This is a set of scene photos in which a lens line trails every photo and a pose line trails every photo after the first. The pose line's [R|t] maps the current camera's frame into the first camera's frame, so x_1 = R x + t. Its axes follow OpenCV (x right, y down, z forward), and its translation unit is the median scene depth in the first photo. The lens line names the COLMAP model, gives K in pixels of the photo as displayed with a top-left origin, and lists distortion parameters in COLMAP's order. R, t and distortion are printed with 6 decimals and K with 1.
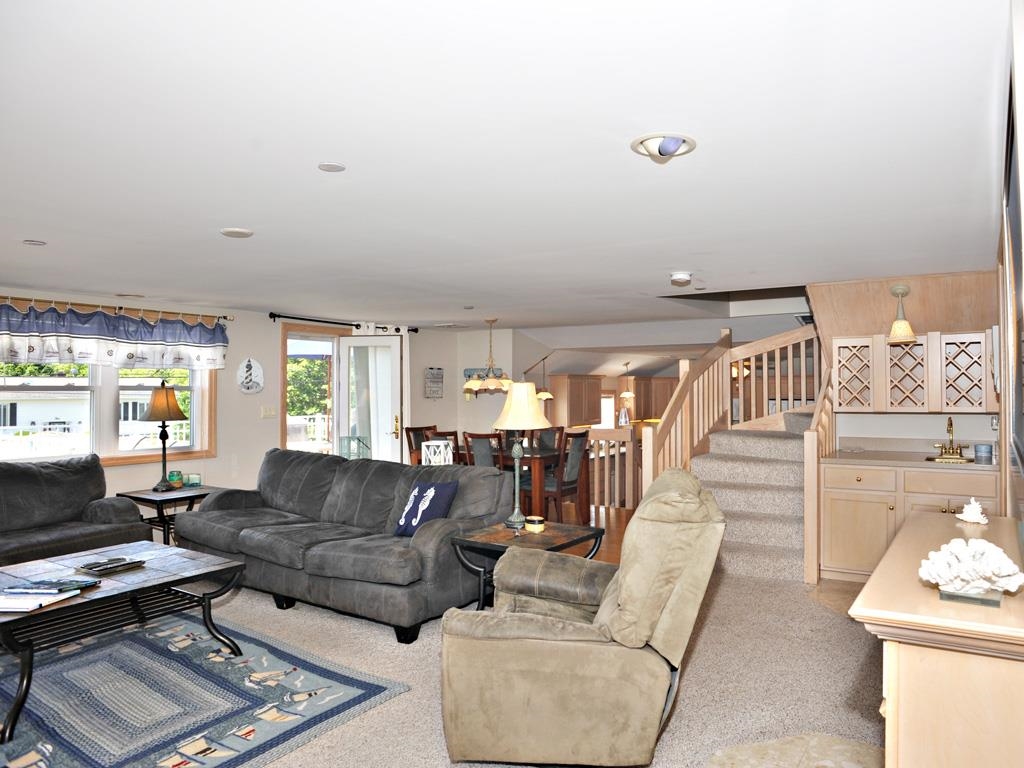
lens RADIAL K [[683.3, 0, 543.1], [0, 683.3, 380.6], [0, 0, 1]] dist [-0.012042, -0.000423]
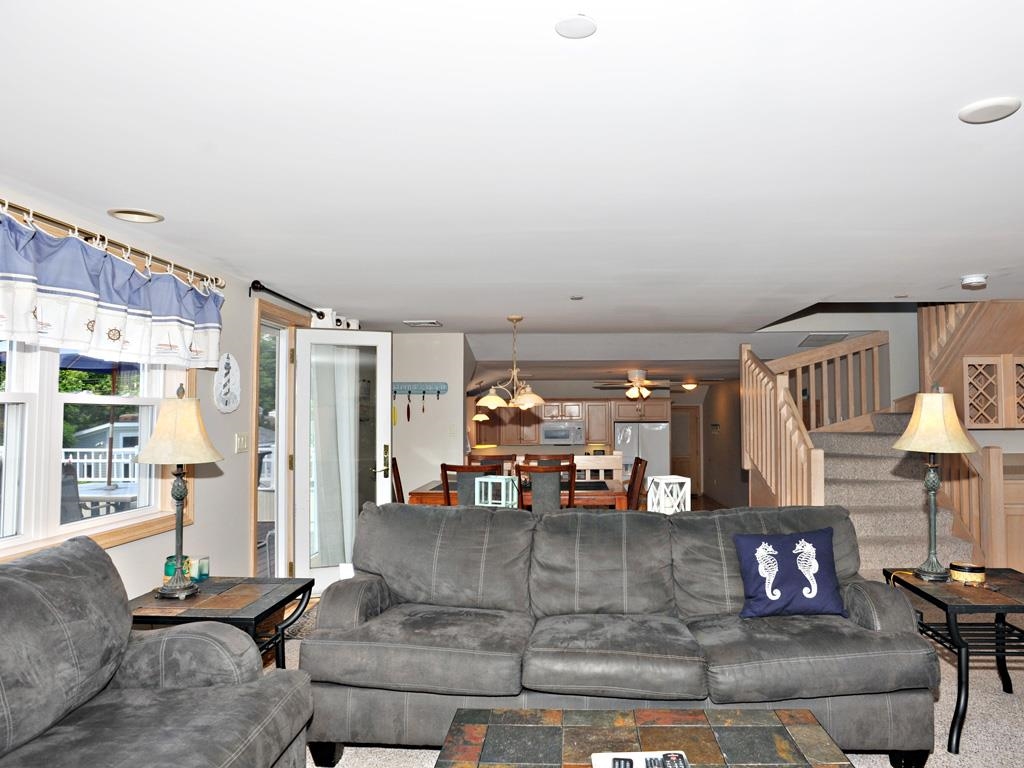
lens RADIAL K [[703.2, 0, 522.9], [0, 703.2, 388.0], [0, 0, 1]] dist [-0.020667, 0.002748]
pose [[0.863294, 0.017649, 0.504393, -0.516989], [-0.004931, 0.999636, -0.026537, 0.012571], [-0.504678, 0.020422, 0.863066, 0.342231]]
